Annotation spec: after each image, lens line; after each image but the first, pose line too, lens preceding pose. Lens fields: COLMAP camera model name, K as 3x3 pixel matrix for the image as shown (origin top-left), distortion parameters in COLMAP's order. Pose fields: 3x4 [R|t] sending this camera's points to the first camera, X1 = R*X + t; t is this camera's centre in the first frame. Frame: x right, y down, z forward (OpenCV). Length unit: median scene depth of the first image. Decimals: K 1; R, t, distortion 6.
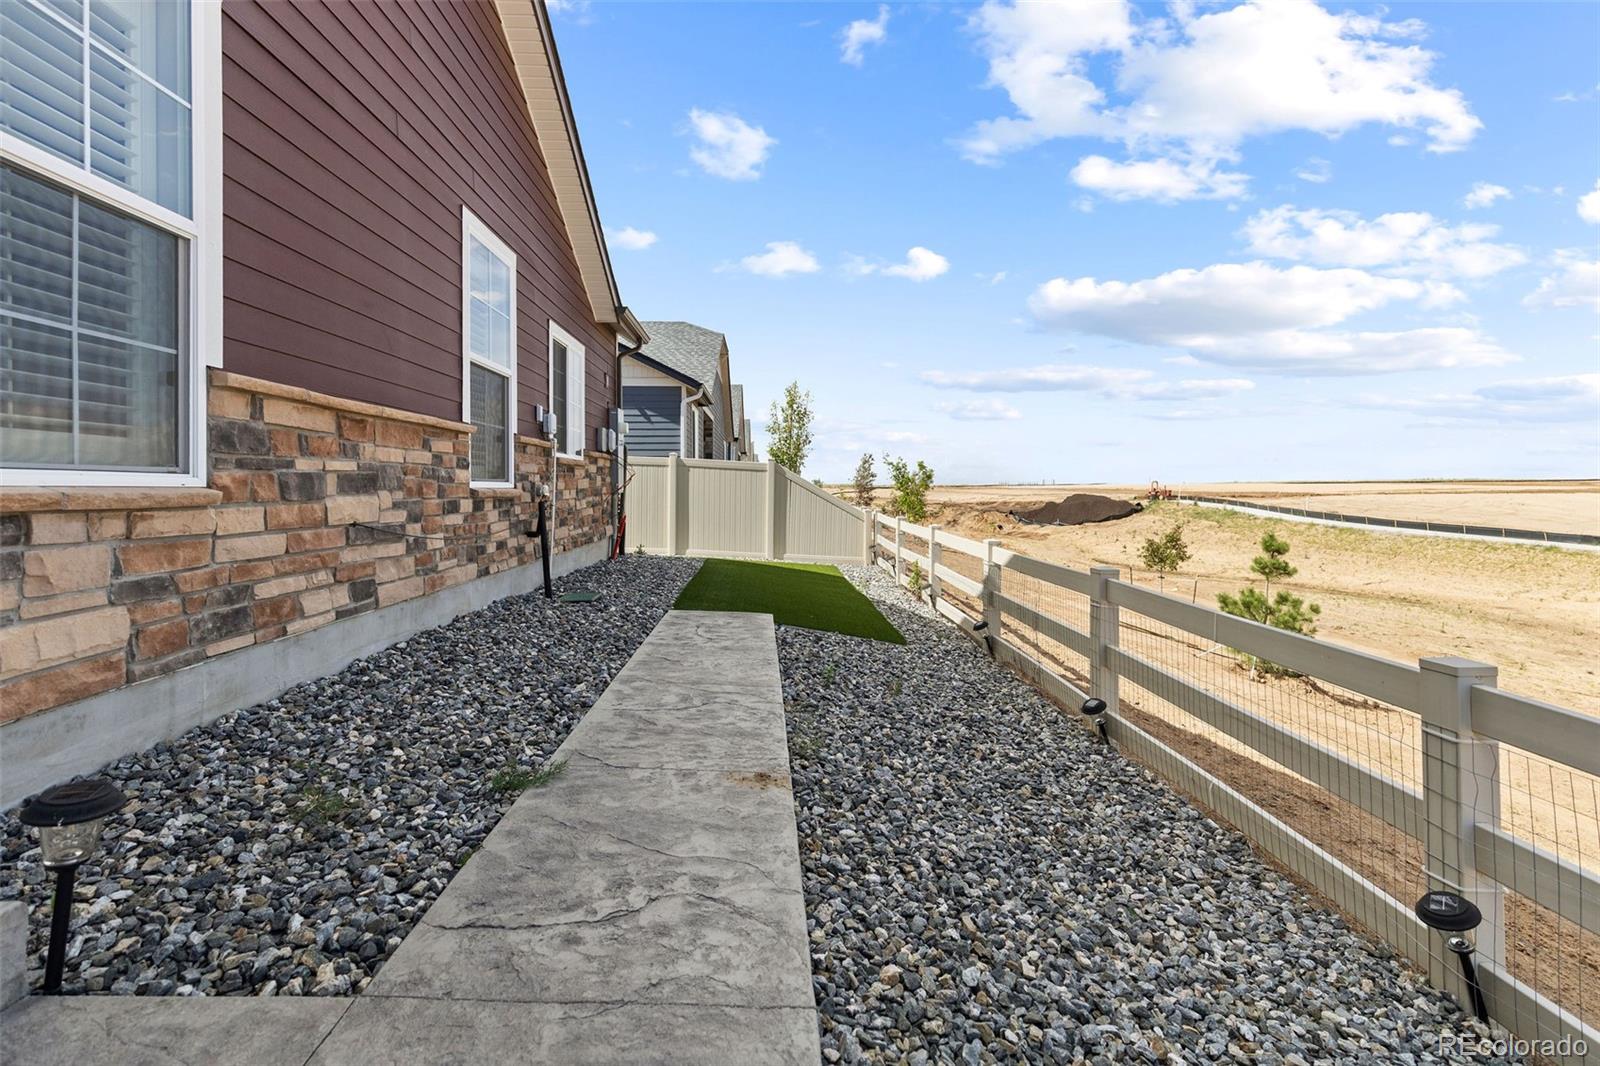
lens RADIAL K [[735.0, 0, 806.8], [0, 735.0, 487.1], [0, 0, 1]] dist [0.002811, 0.000276]
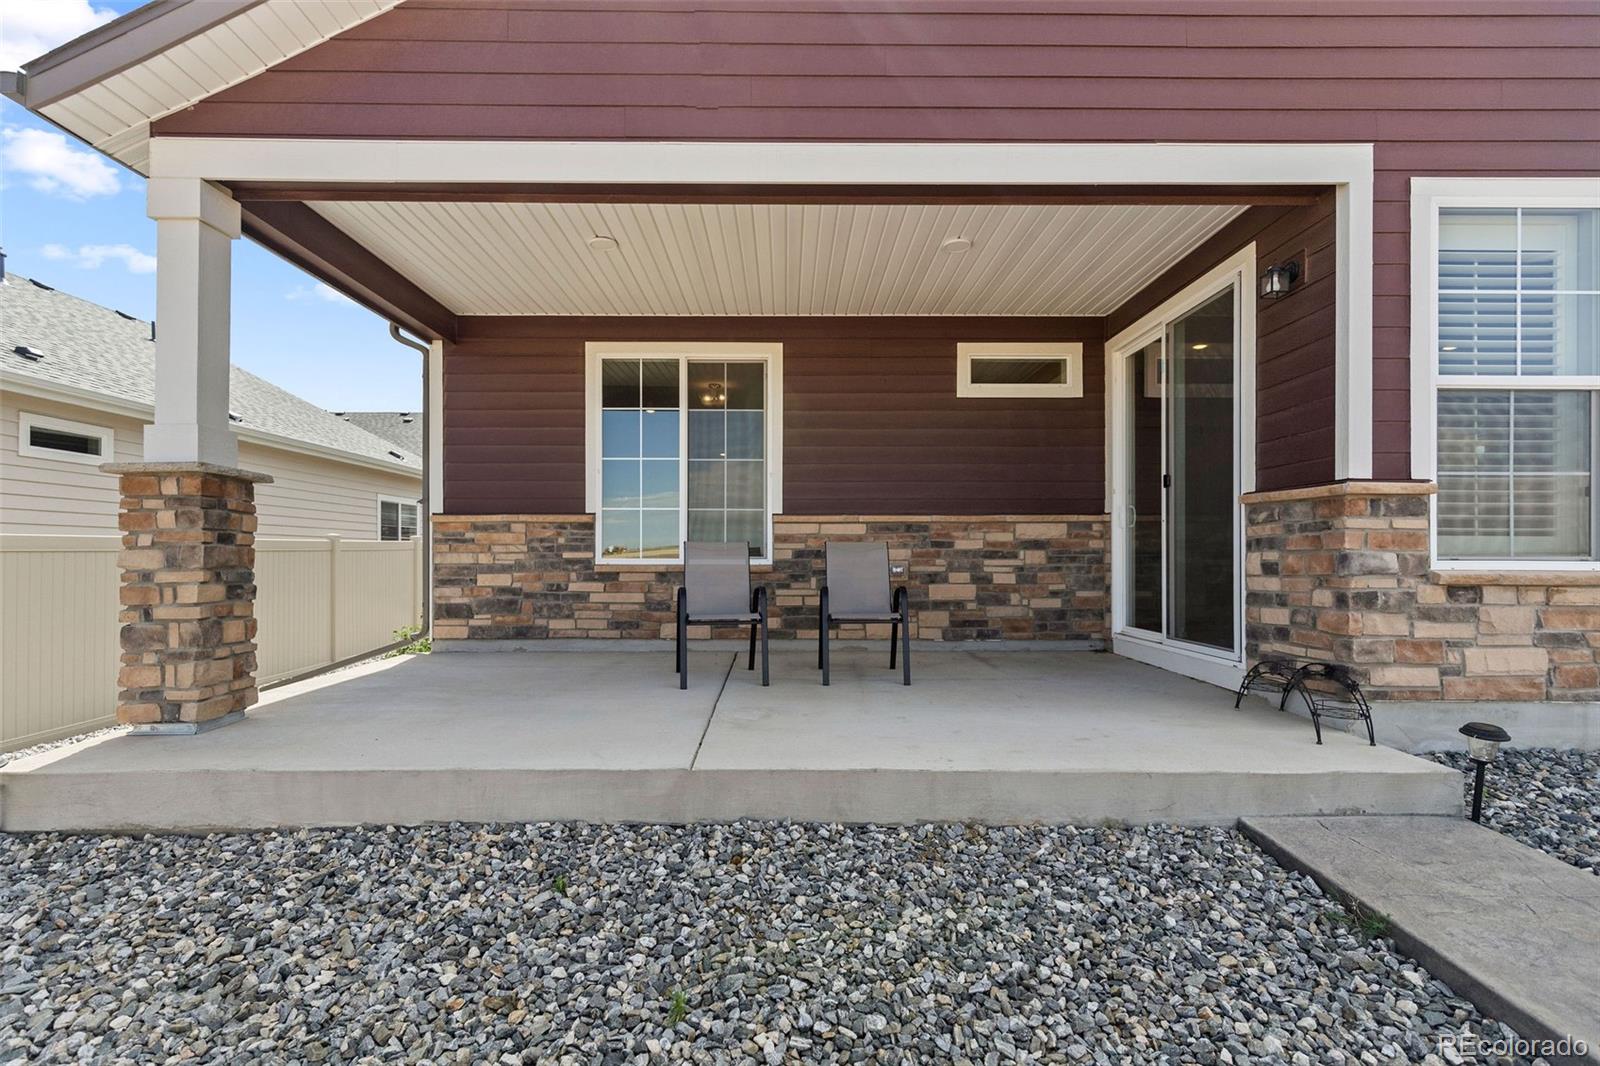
lens RADIAL K [[731.5, 0, 798.3], [0, 731.5, 561.5], [0, 0, 1]] dist [0.003875, 0.000071]
pose [[-0.053209, 0.000300, -0.998583, 0.343384], [-0.001298, 0.999999, 0.000369, -0.009219], [0.998583, 0.001316, -0.053209, -0.235859]]
